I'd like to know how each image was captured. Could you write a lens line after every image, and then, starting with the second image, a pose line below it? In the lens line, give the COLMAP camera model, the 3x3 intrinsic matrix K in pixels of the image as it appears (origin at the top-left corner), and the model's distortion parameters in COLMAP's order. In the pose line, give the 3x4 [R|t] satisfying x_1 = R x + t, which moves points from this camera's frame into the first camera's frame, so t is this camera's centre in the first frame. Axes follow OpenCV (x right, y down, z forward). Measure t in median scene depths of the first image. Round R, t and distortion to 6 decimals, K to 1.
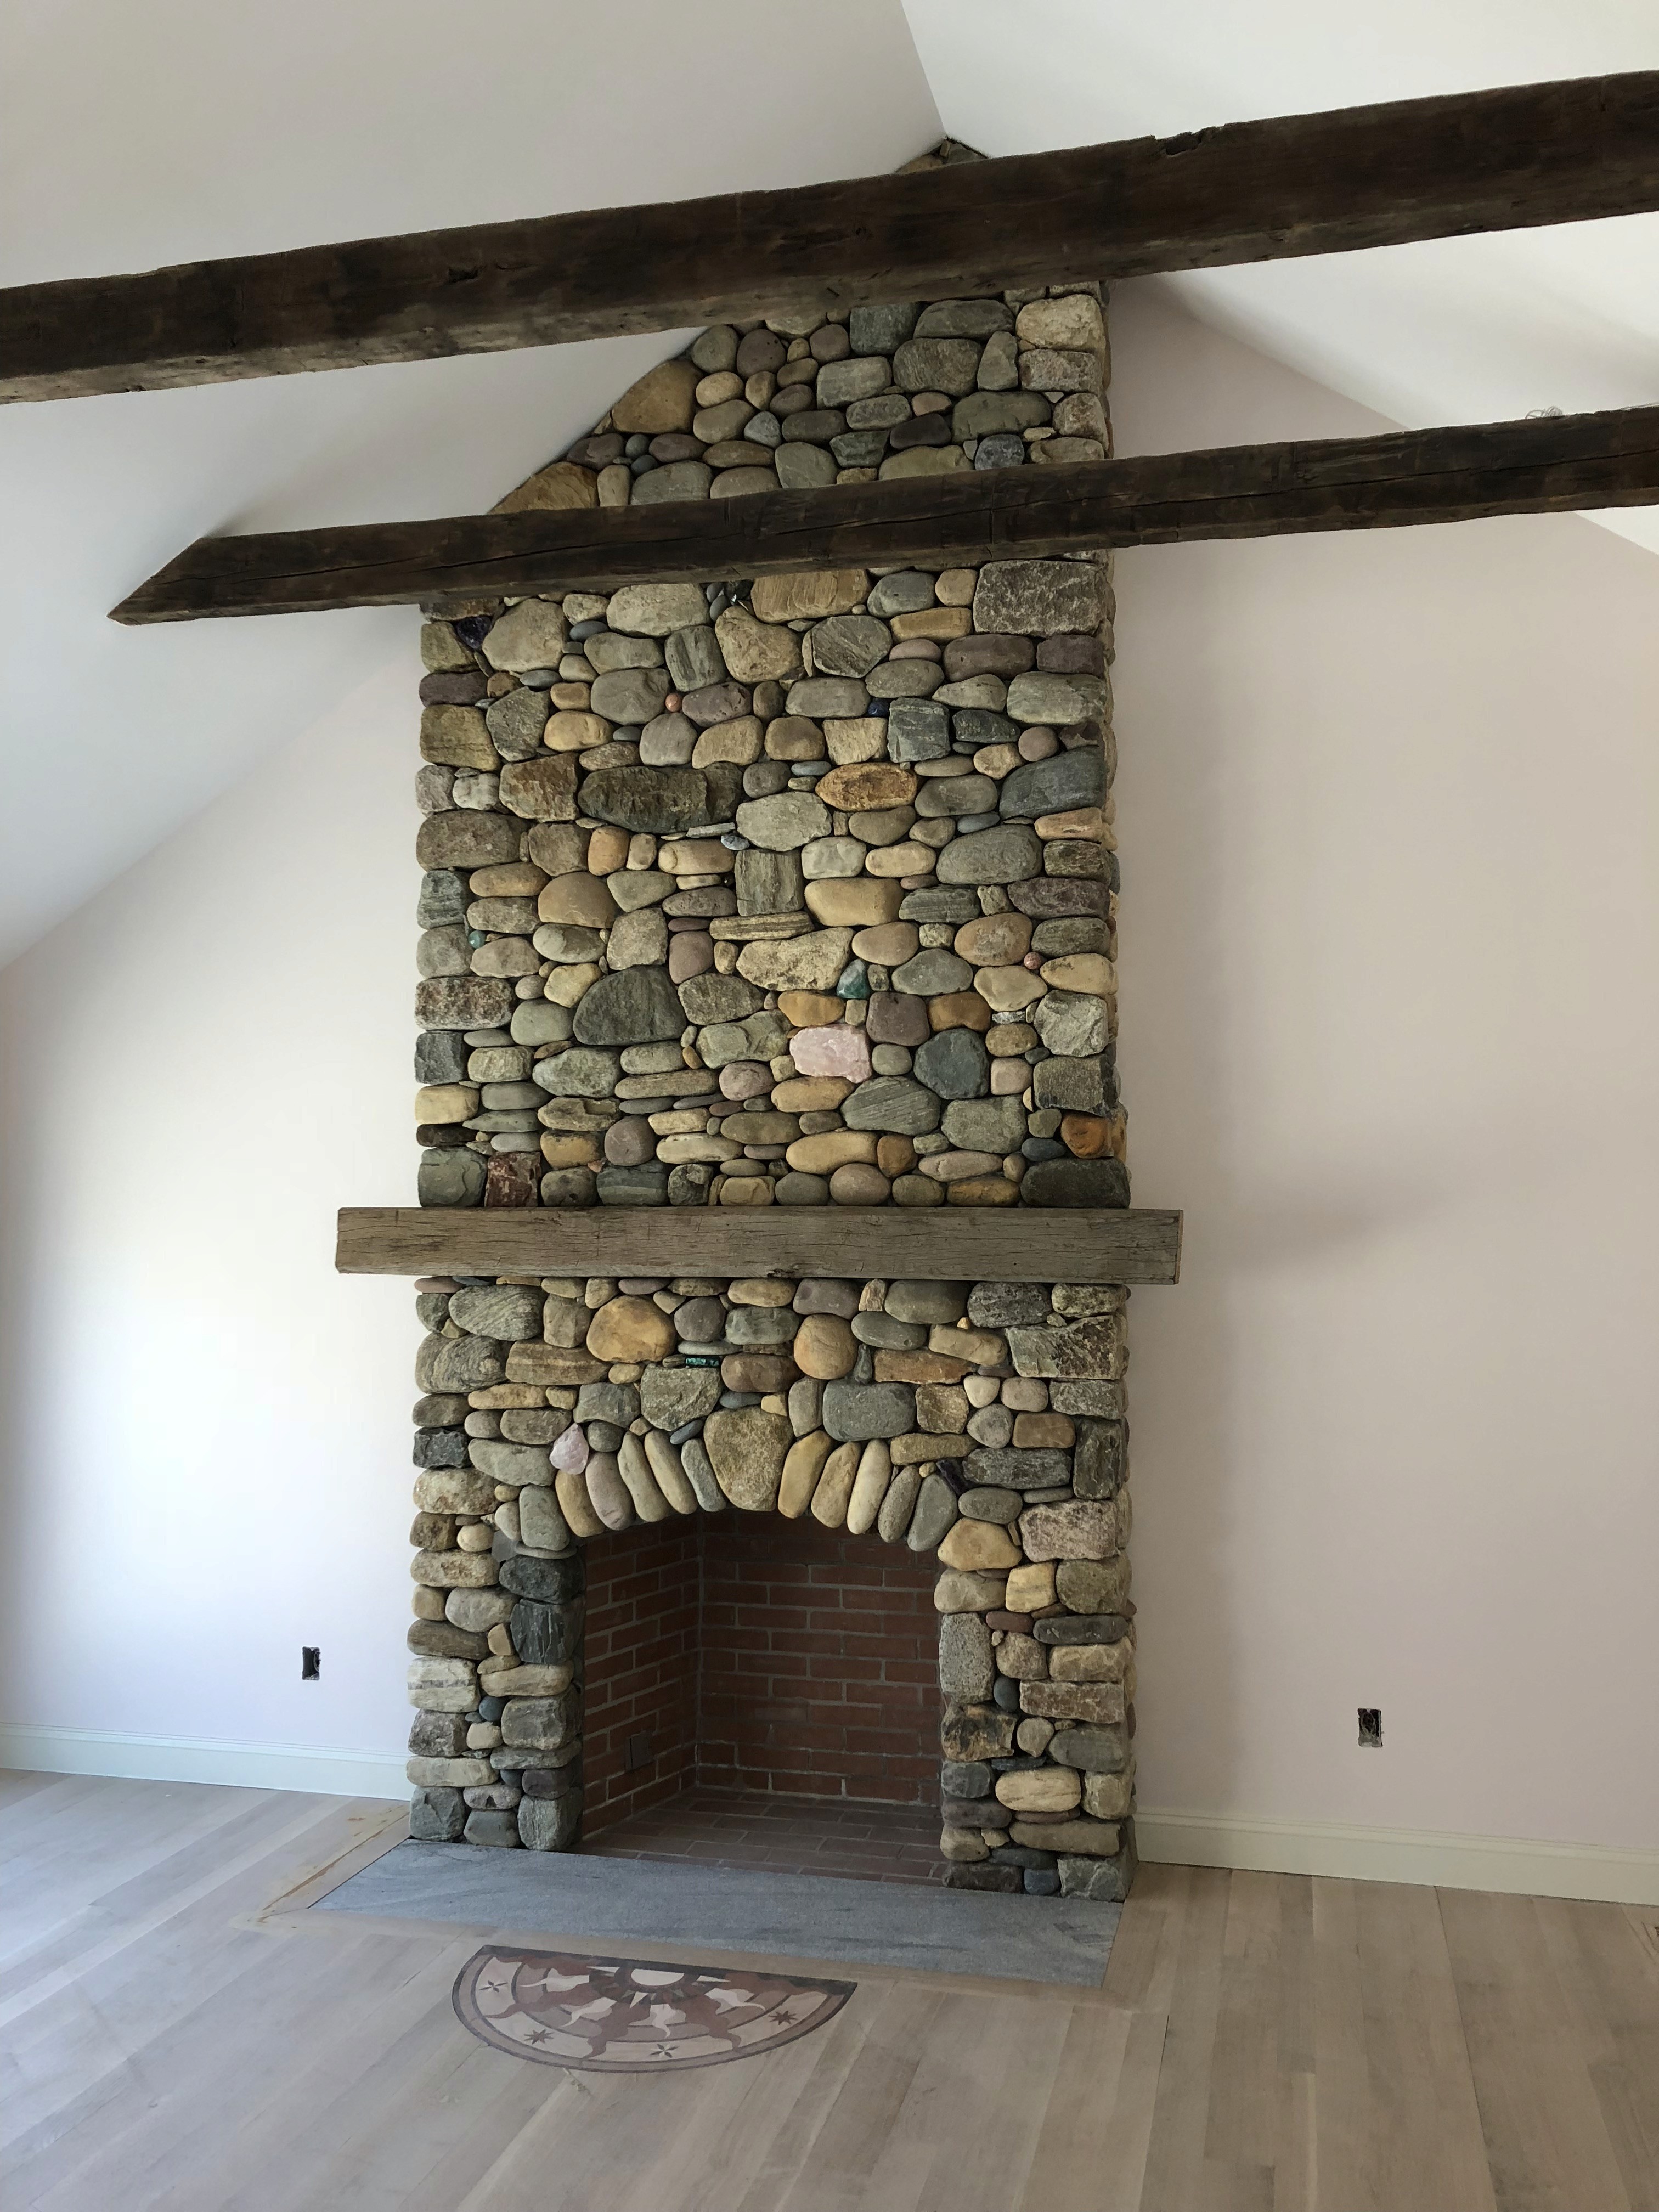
lens RADIAL K [[1807.9, 0, 831.5], [0, 1807.9, 1106.0], [0, 0, 1]] dist [0.005239, -0.006124]
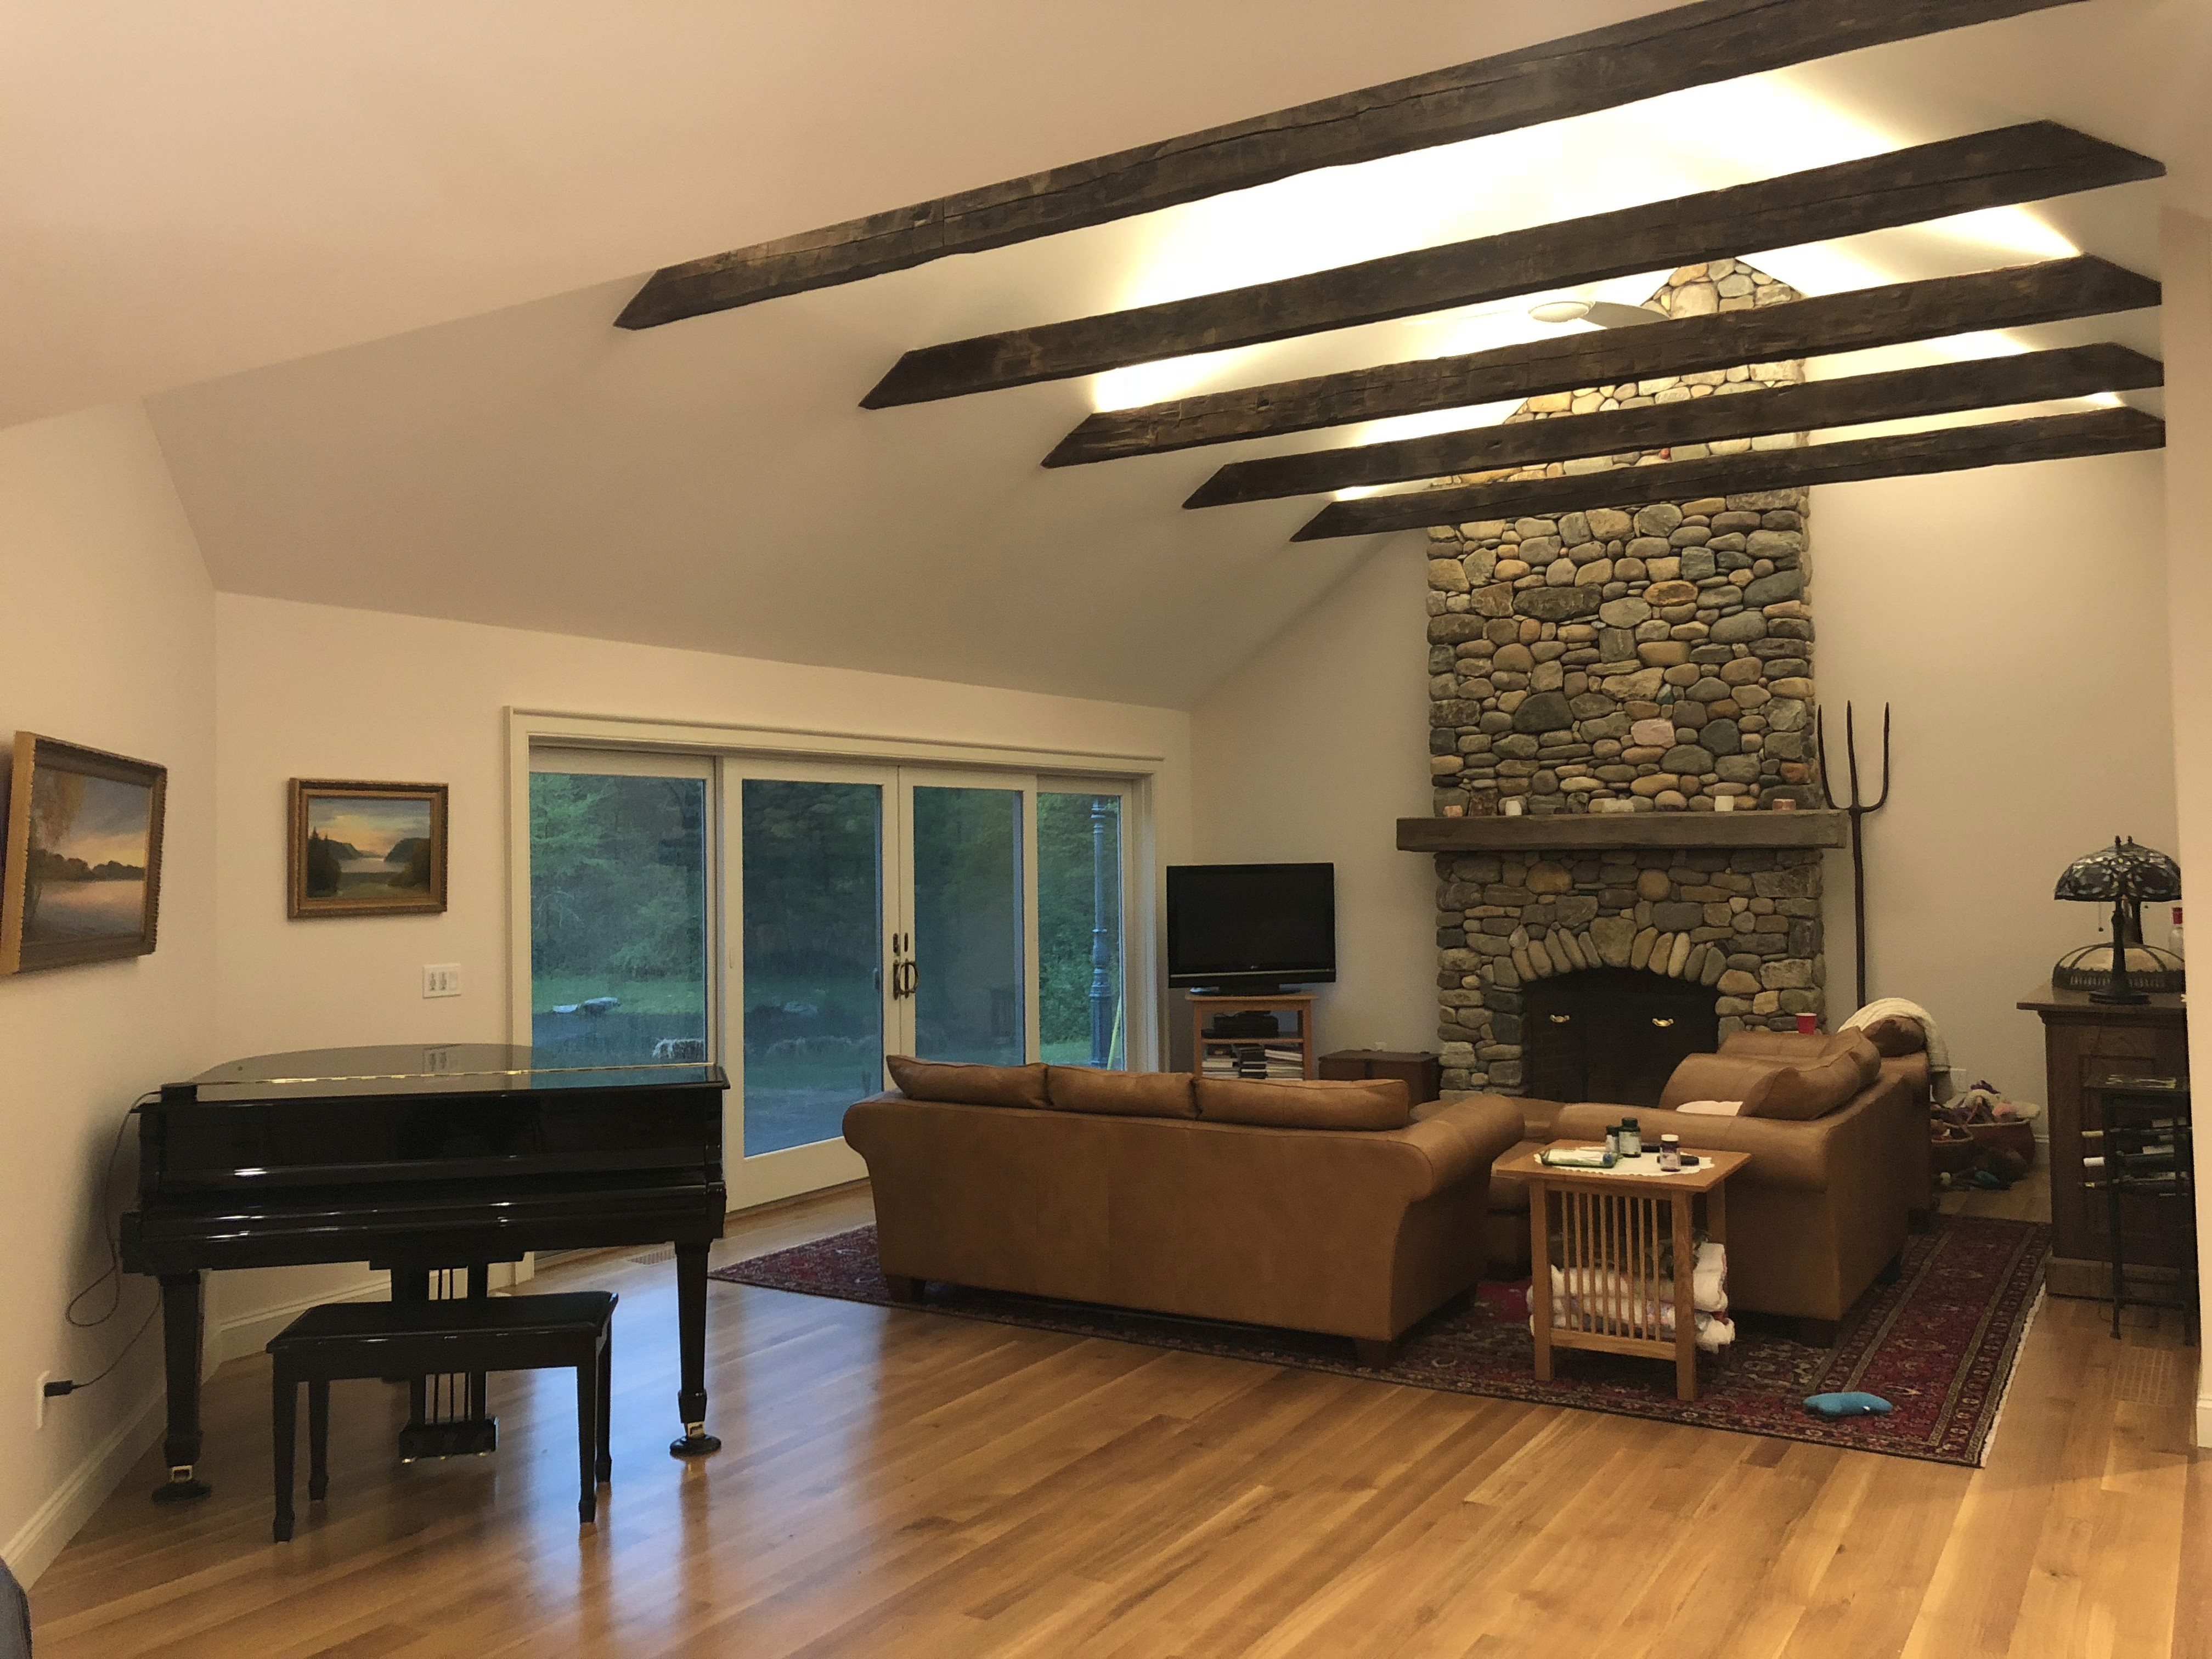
lens RADIAL K [[1807.9, 0, 1080.5], [0, 1807.9, 790.9], [0, 0, 1]] dist [0.005239, -0.006124]
pose [[0.950007, -0.022065, -0.311449, 0.017036], [0.030441, 0.999293, 0.022055, -0.027143], [0.310742, -0.030433, 0.950007, -1.020343]]
